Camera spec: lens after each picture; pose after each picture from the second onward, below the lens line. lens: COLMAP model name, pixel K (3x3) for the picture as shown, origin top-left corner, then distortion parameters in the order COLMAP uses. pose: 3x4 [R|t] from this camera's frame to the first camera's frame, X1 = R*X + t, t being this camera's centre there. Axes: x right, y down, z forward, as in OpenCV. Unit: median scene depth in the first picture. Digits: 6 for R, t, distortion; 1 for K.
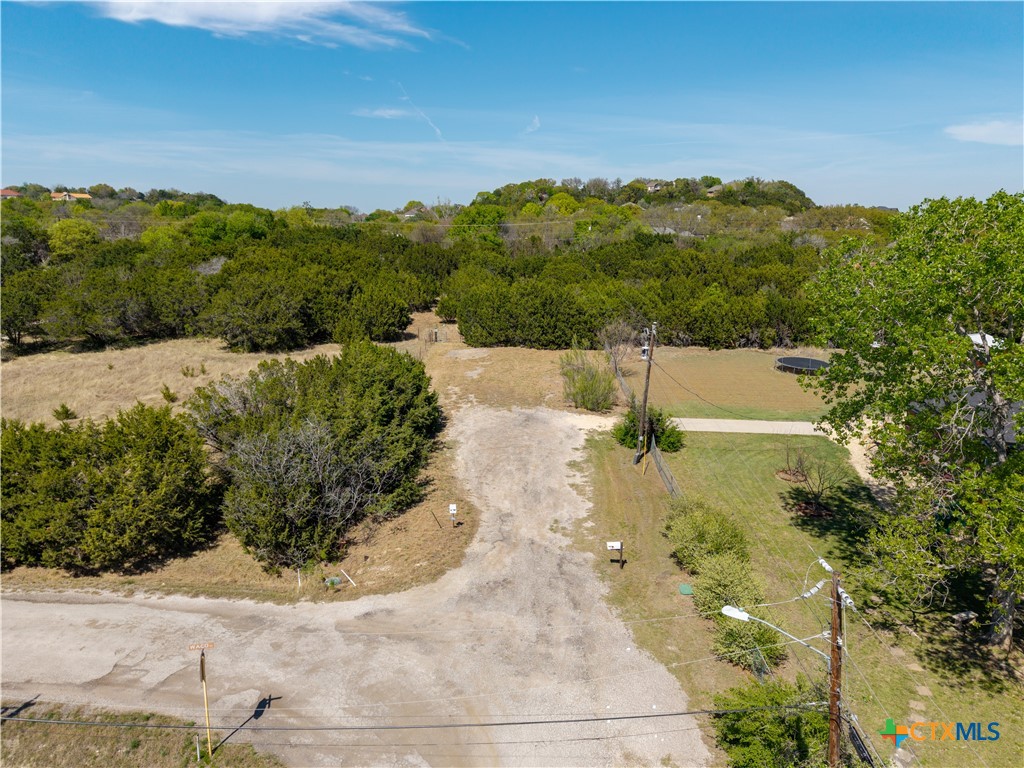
lens RADIAL K [[682.8, 0, 511.2], [0, 682.8, 379.9], [0, 0, 1]] dist [0.048007, -0.033341]
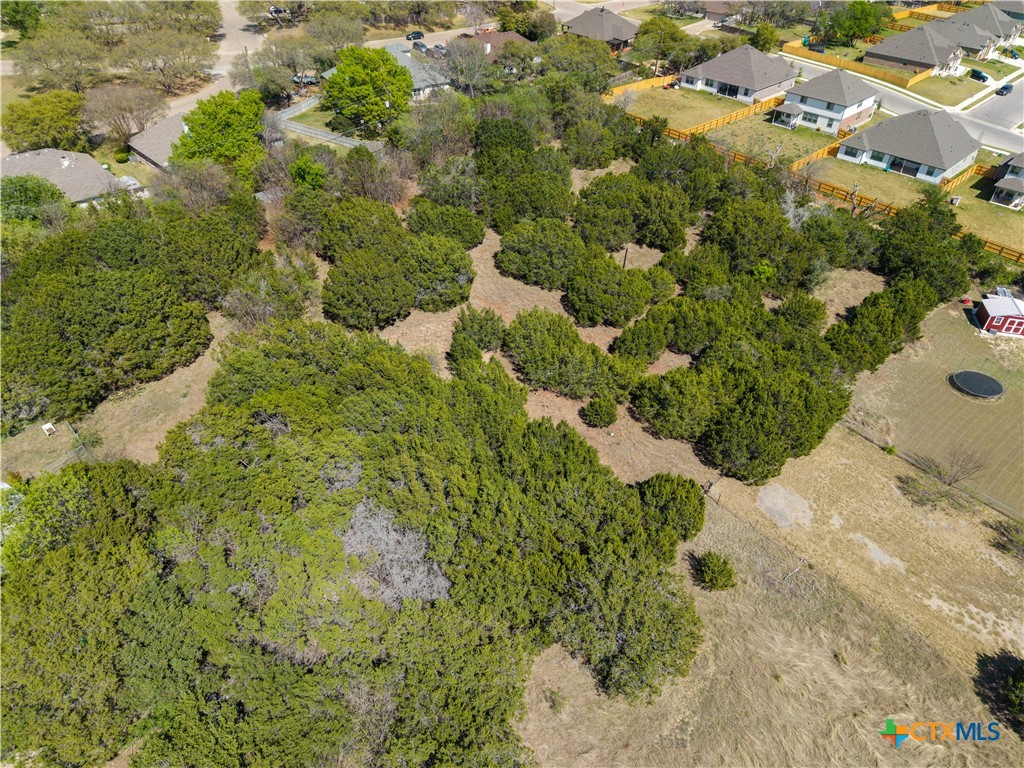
lens RADIAL K [[682.8, 0, 511.2], [0, 682.8, 379.9], [0, 0, 1]] dist [0.048007, -0.033341]
pose [[0.695862, -0.444156, 0.564358, -0.301629], [0.145385, 0.856673, 0.494949, -0.273220], [-0.703305, -0.262367, 0.660700, 0.283657]]
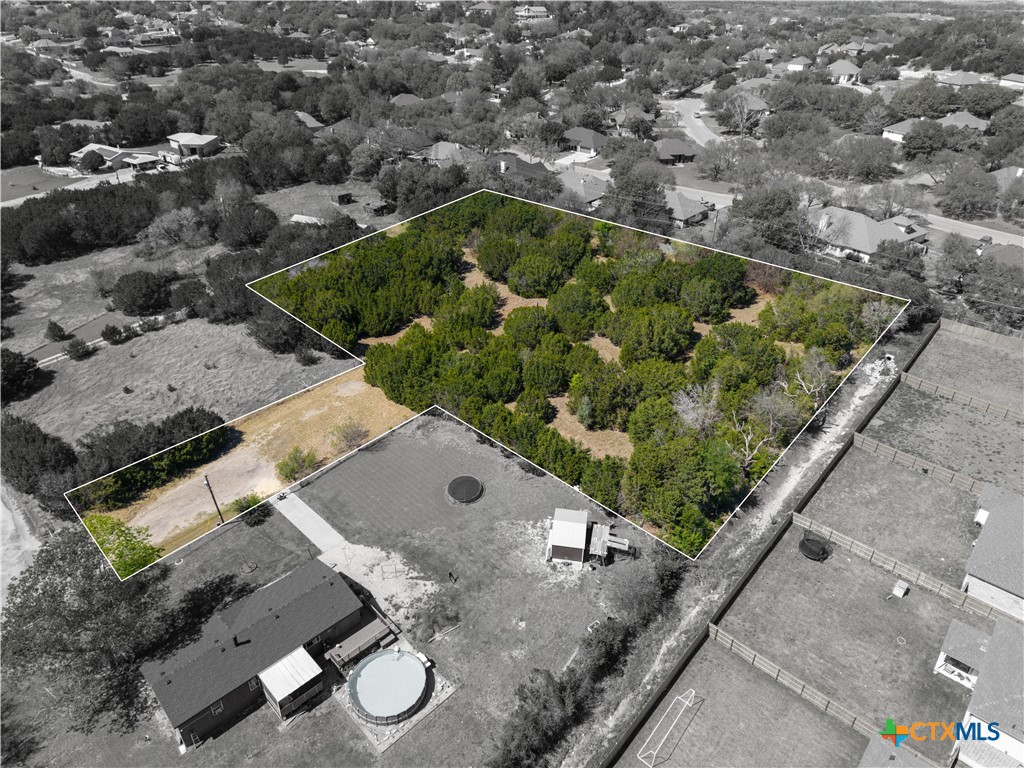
lens RADIAL K [[682.8, 0, 511.2], [0, 682.8, 379.9], [0, 0, 1]] dist [0.048007, -0.033341]
pose [[0.774552, 0.331455, -0.538709, 0.431028], [-0.153870, 0.924853, 0.347808, -0.266872], [0.613509, -0.186504, 0.767348, 0.010248]]
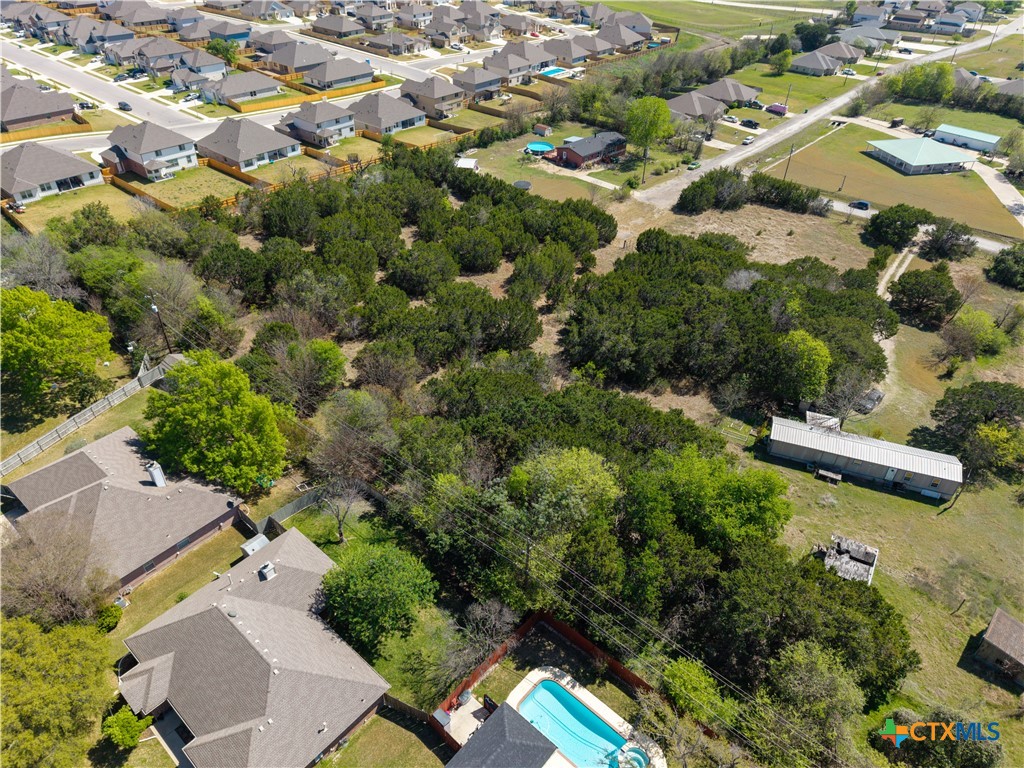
lens RADIAL K [[676.3, 0, 509.7], [0, 676.3, 383.9], [0, 0, 1]] dist [0.070833, -0.060358]
pose [[-0.779109, -0.390447, 0.490449, -0.385982], [0.122026, 0.672933, 0.729569, -0.498690], [-0.614897, 0.628262, -0.476643, 0.981016]]
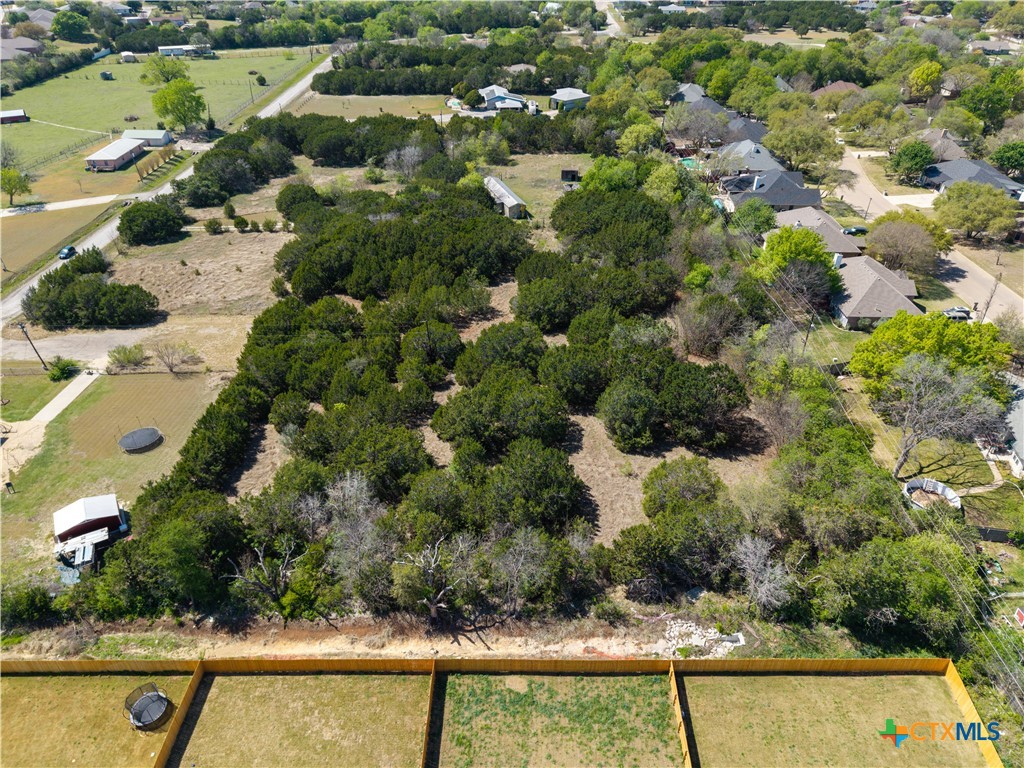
lens RADIAL K [[682.8, 0, 511.2], [0, 682.8, 379.9], [0, 0, 1]] dist [0.048007, -0.033341]
pose [[0.015048, 0.555232, -0.831559, 0.577770], [-0.229504, 0.811368, 0.537597, -0.397718], [0.973191, 0.182756, 0.139638, 0.562216]]
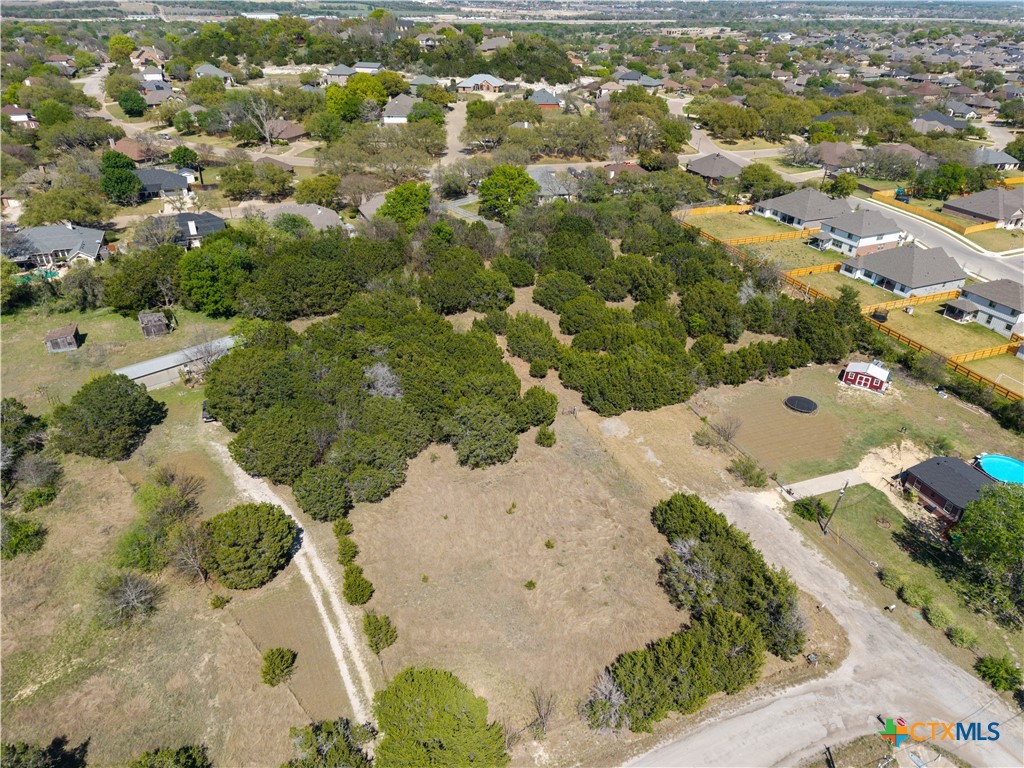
lens RADIAL K [[682.8, 0, 511.2], [0, 682.8, 379.9], [0, 0, 1]] dist [0.048007, -0.033341]
pose [[0.902534, -0.204876, 0.378758, -0.331709], [0.083977, 0.946420, 0.311828, -0.254180], [-0.422350, -0.249629, 0.871382, -0.076995]]
